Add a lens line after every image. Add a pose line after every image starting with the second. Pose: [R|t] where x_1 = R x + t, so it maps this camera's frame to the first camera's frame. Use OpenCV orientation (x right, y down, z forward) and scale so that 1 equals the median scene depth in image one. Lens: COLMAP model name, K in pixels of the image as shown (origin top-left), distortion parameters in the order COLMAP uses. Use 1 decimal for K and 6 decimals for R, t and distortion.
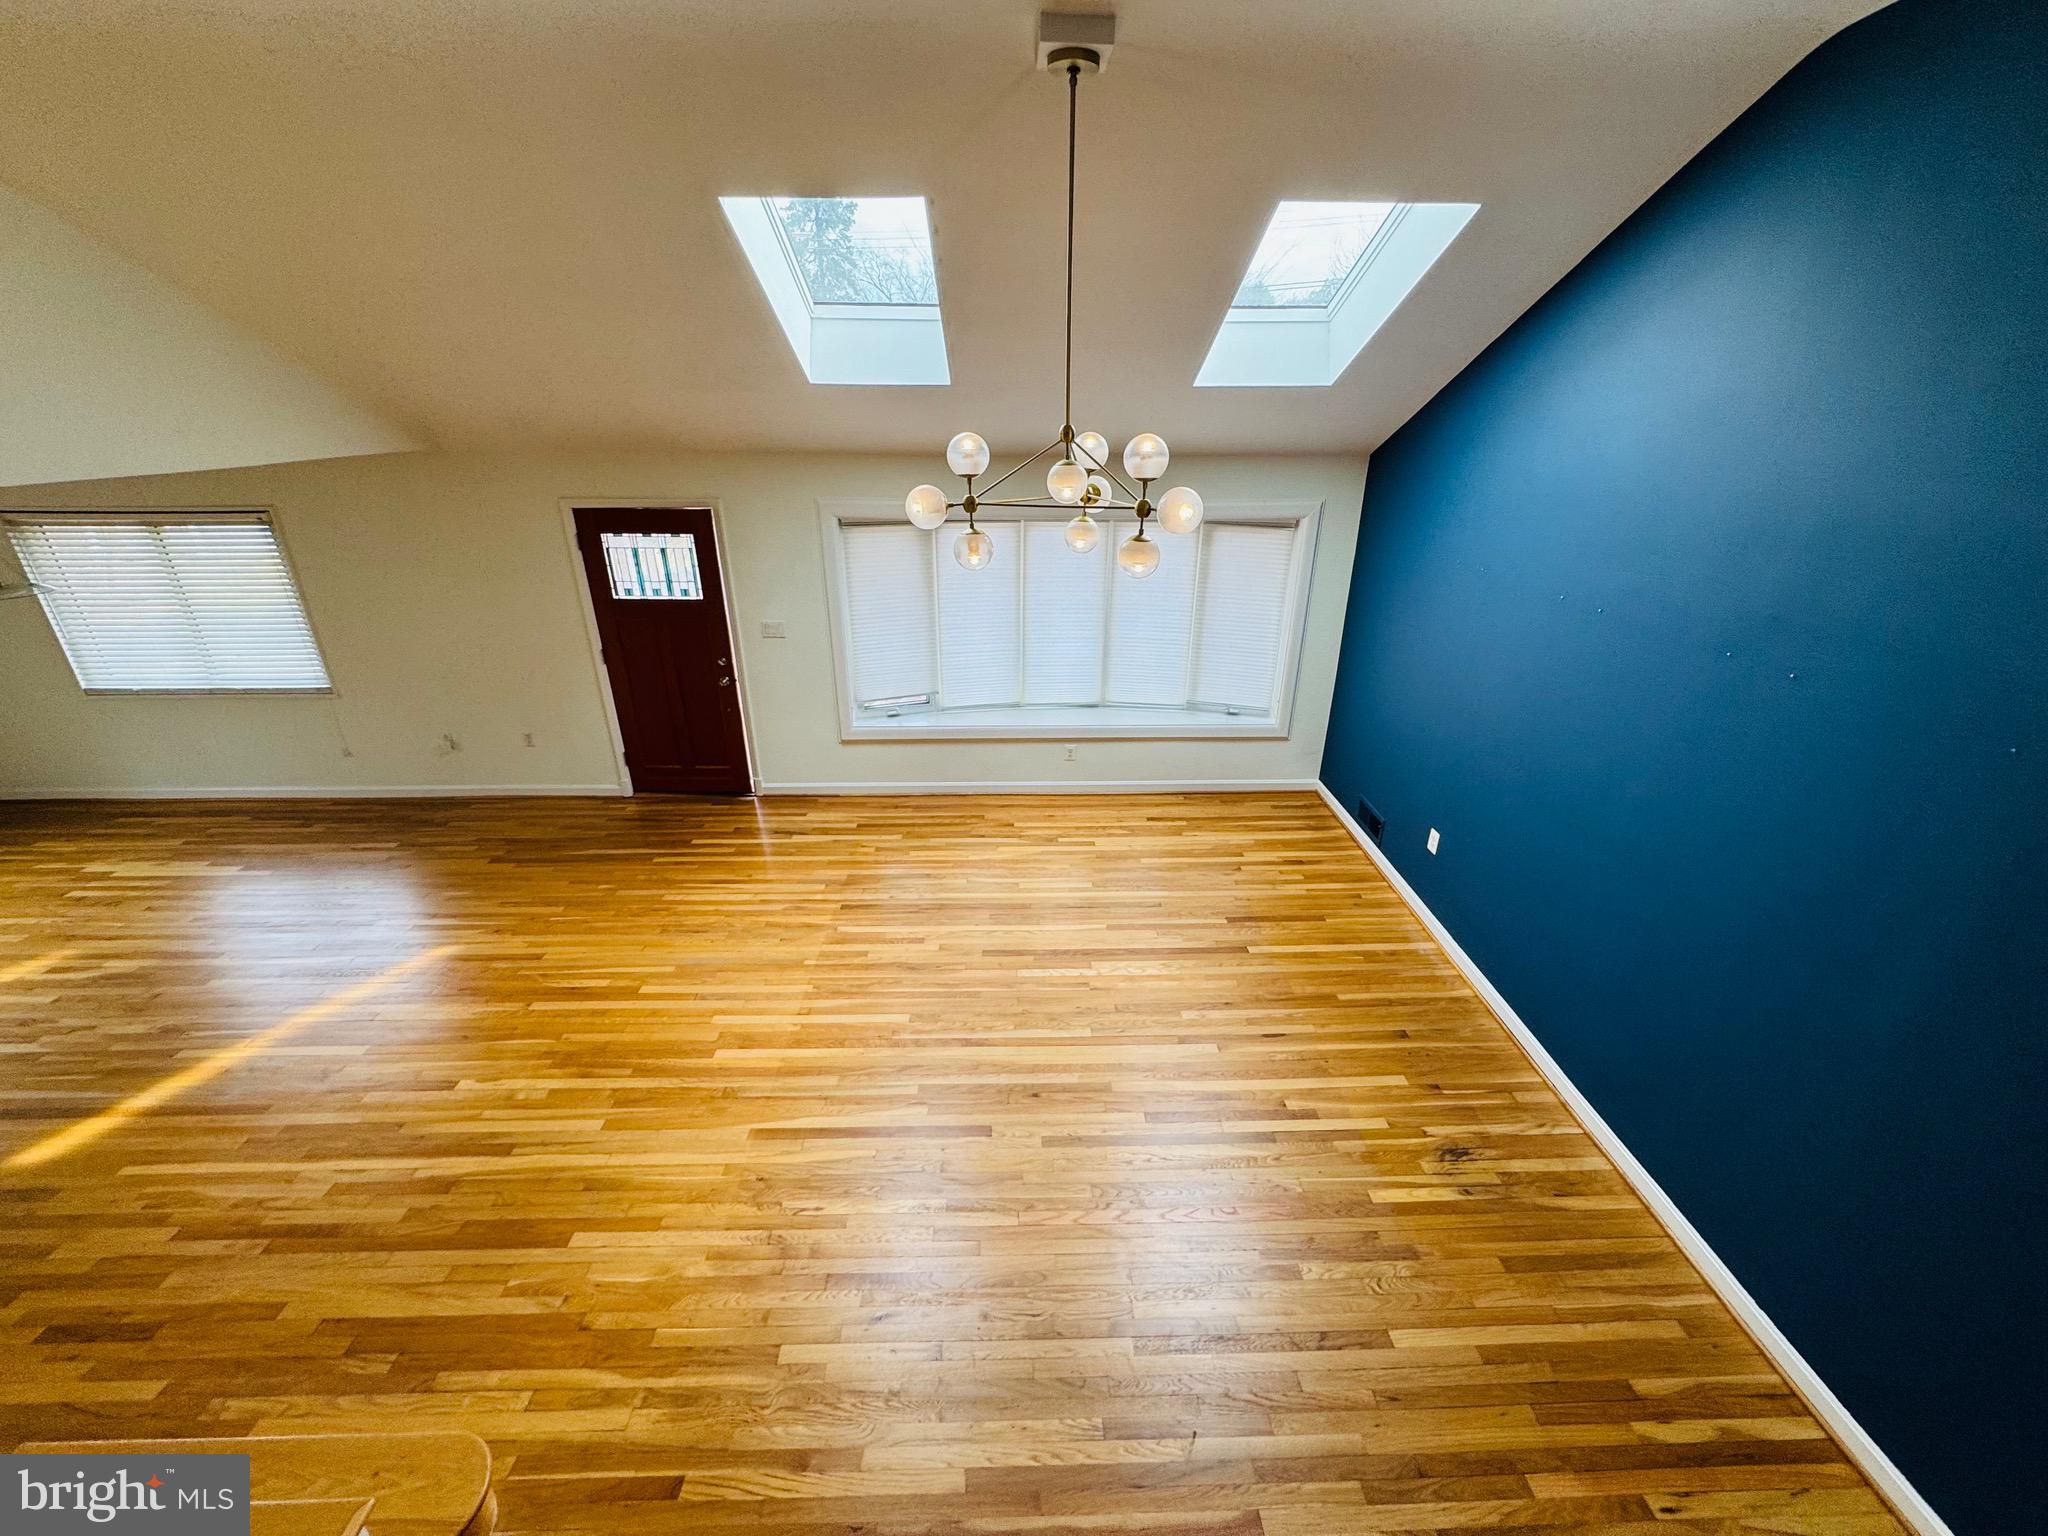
lens RADIAL K [[812.2, 0, 1024.5], [0, 812.2, 771.4], [0, 0, 1]] dist [-0.002232, 0.000829]
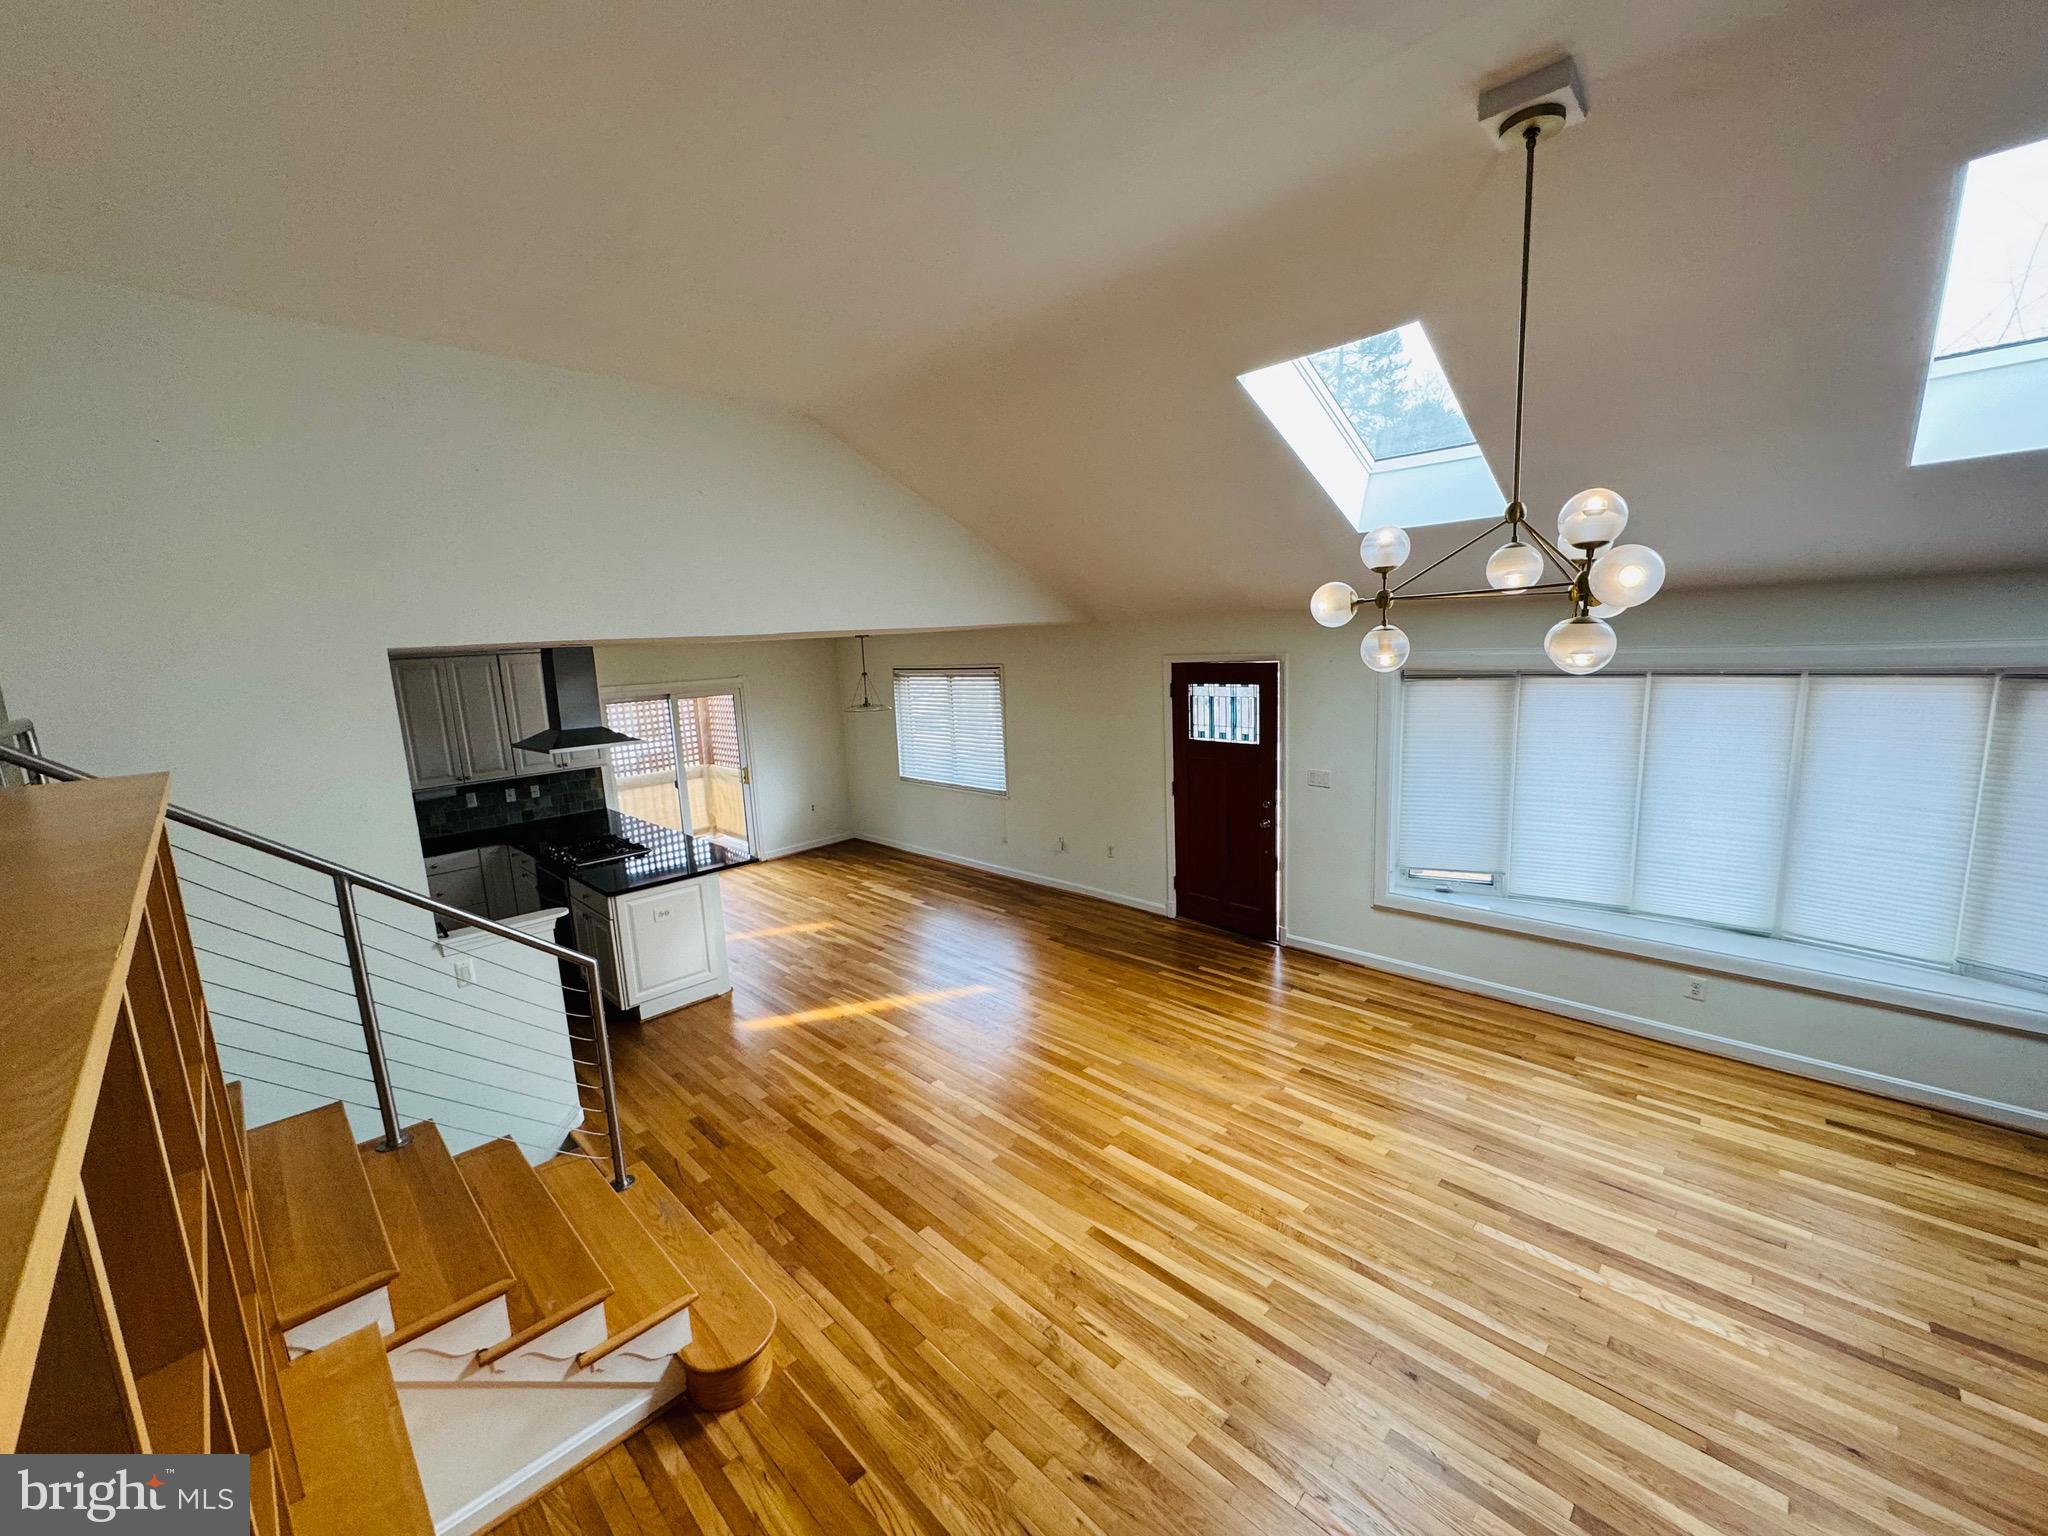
lens RADIAL K [[812.2, 0, 1024.5], [0, 812.2, 771.4], [0, 0, 1]] dist [-0.002232, 0.000829]
pose [[0.690402, 0.081844, -0.718781, 0.210701], [-0.249392, 0.959599, -0.130282, 0.049290], [0.679079, 0.269205, 0.682920, 0.099195]]
